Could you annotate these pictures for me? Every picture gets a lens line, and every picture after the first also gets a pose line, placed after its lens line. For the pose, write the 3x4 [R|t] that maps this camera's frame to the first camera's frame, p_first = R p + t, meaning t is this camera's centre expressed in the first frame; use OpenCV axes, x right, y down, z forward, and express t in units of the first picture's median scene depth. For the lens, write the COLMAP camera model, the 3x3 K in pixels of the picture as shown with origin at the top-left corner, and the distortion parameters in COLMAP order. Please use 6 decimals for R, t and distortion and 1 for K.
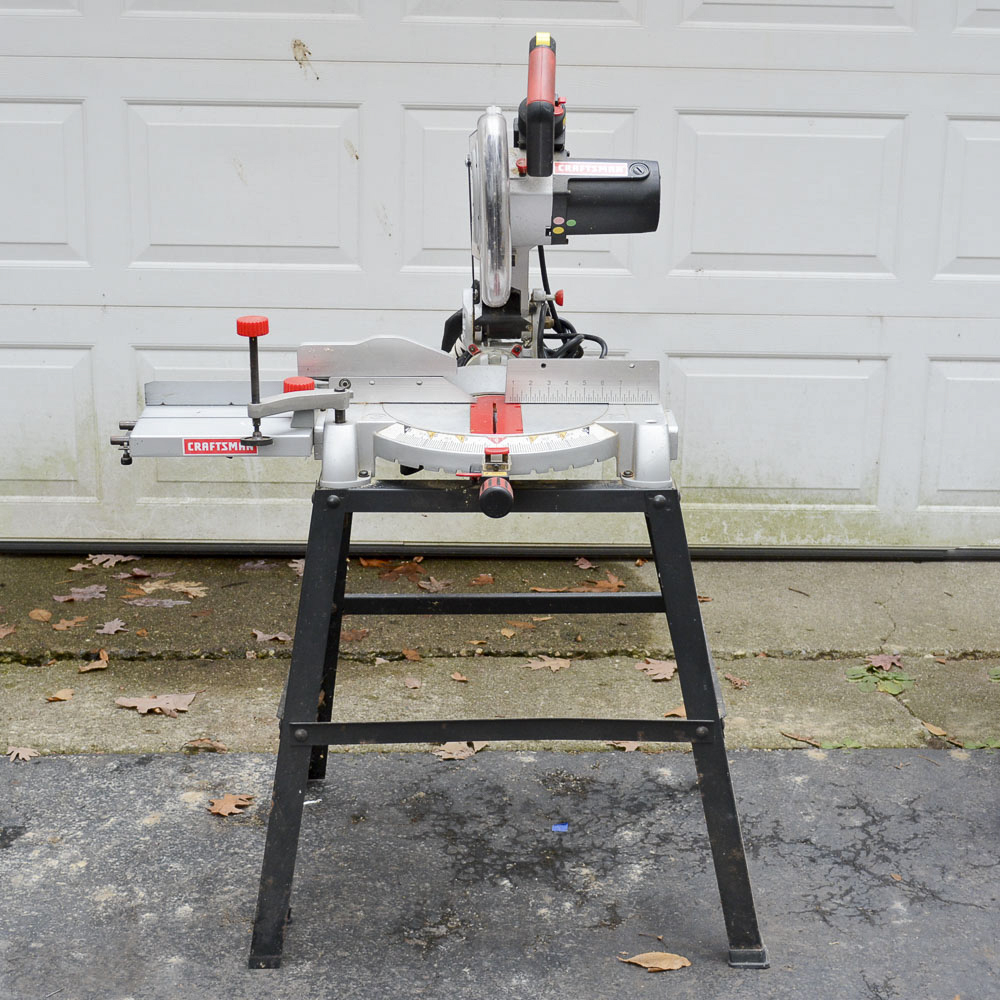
lens RADIAL K [[1954.3, 0, 499.4], [0, 1954.3, 499.1], [0, 0, 1]] dist [-0.043879, 0.000000]
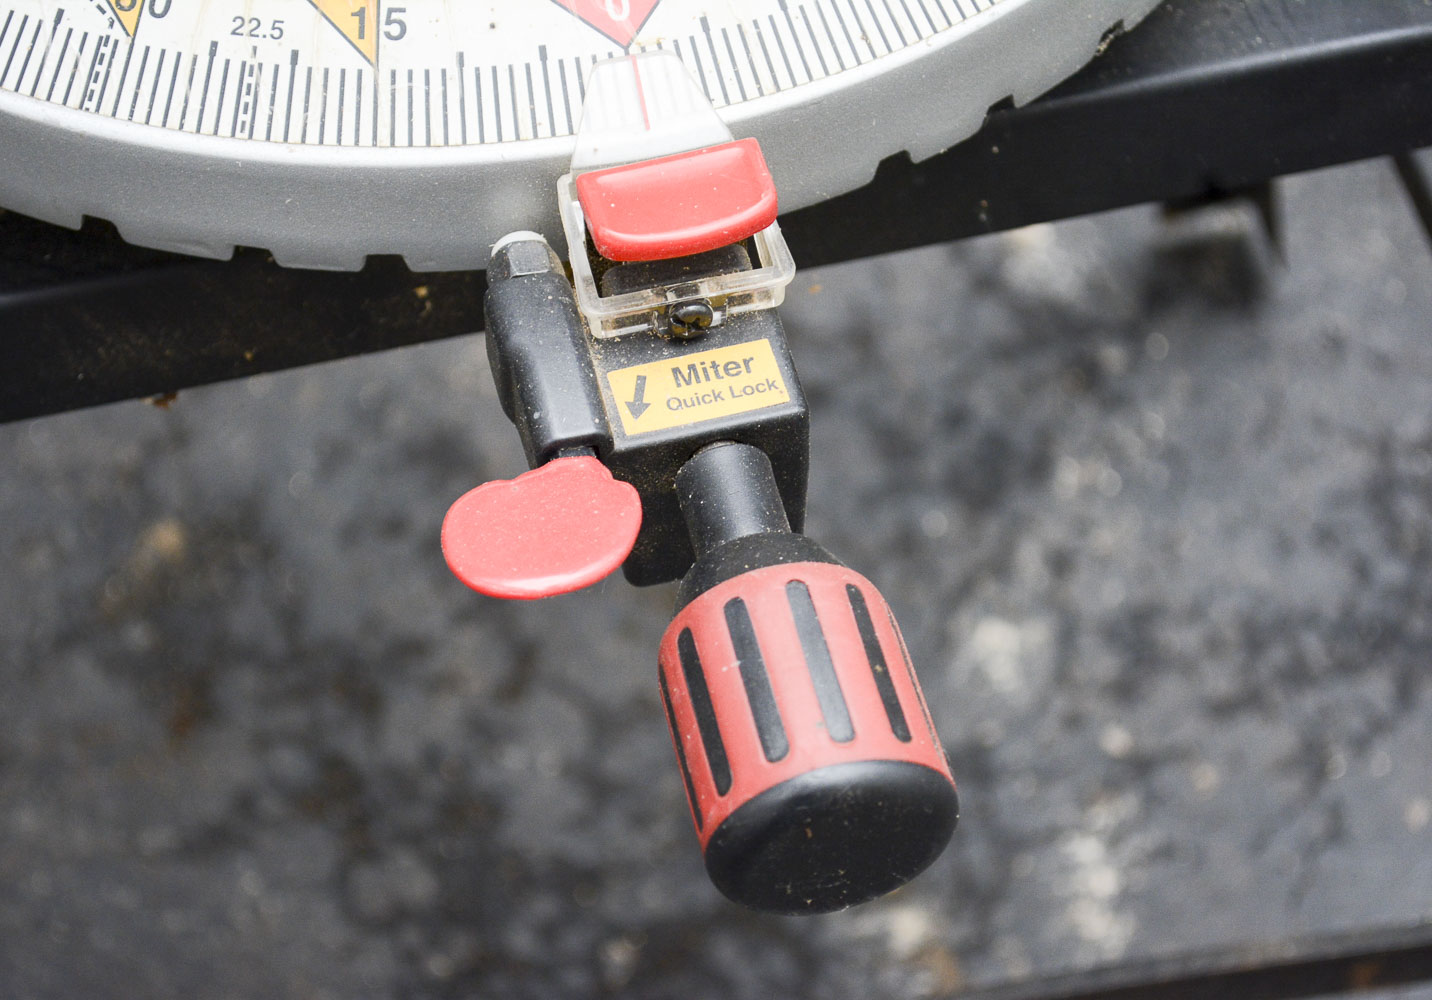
lens RADIAL K [[3350.9, 0, 719.2], [0, 3350.9, 501.8], [0, 0, 1]] dist [0.043463, 0.000000]
pose [[0.972010, -0.194794, 0.131343, -0.027733], [0.080703, 0.801879, 0.592010, -0.119516], [-0.220641, -0.564840, 0.795156, 0.668726]]
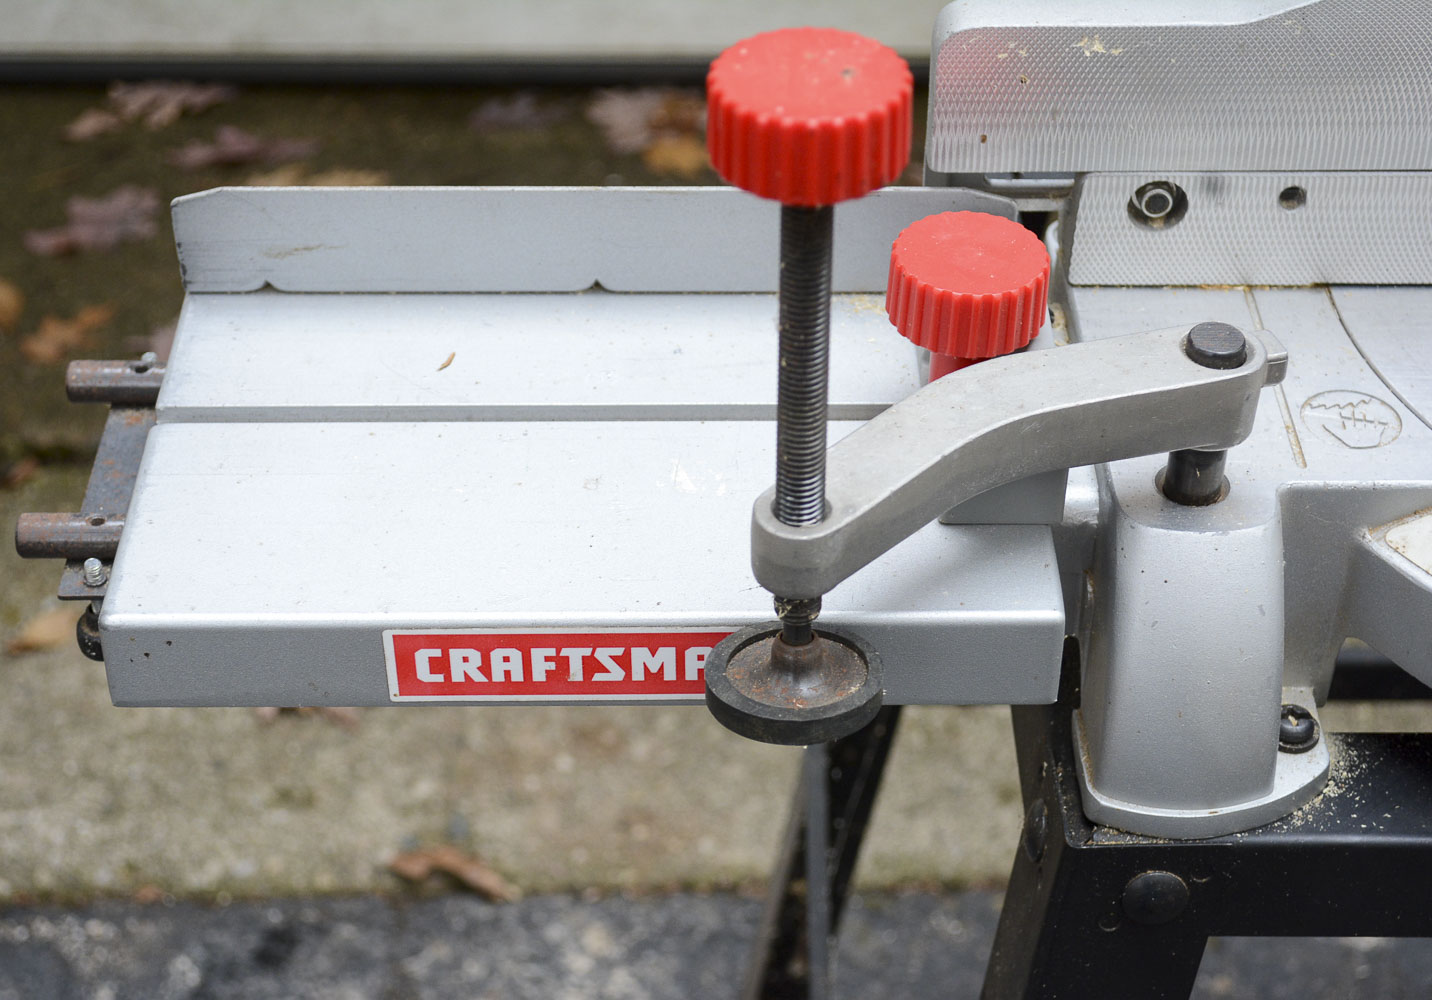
lens RADIAL K [[2462.3, 0, 719.0], [0, 2462.3, 495.8], [0, 0, 1]] dist [0.039146, 0.000000]
pose [[0.999991, 0.003005, -0.003051, -0.110826], [-0.001749, 0.936979, 0.349382, -0.107665], [0.003909, -0.349374, 0.936975, 0.669749]]
